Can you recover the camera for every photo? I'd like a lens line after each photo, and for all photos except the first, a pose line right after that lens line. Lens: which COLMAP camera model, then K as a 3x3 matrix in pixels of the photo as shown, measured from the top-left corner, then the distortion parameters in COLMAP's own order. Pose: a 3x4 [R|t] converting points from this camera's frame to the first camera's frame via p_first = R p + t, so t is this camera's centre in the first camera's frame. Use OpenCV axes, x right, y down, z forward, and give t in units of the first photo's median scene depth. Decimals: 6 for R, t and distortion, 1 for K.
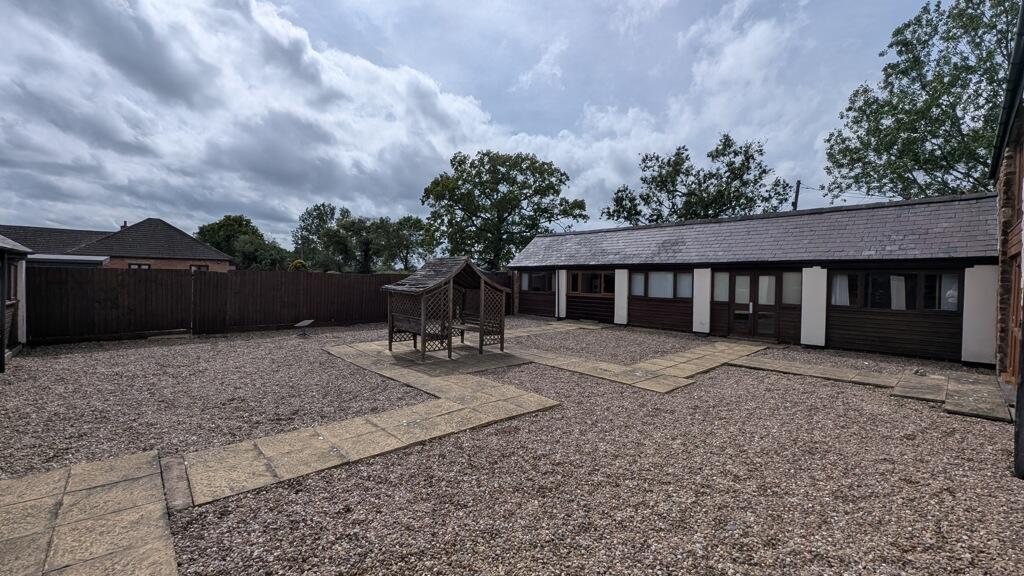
lens RADIAL K [[419.9, 0, 510.4], [0, 419.9, 285.7], [0, 0, 1]] dist [-0.002460, 0.000280]
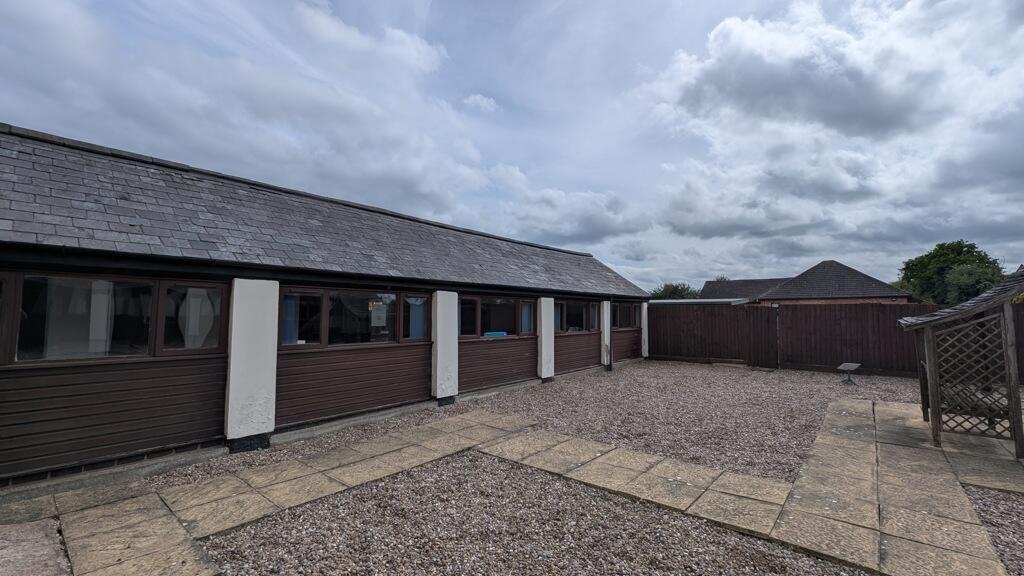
lens RADIAL K [[419.9, 0, 509.9], [0, 419.9, 318.9], [0, 0, 1]] dist [-0.002460, 0.000280]
pose [[0.129091, -0.003366, -0.991627, 0.137937], [-0.017920, 0.999823, -0.005726, 0.008816], [0.991471, 0.018509, 0.129008, 0.159089]]
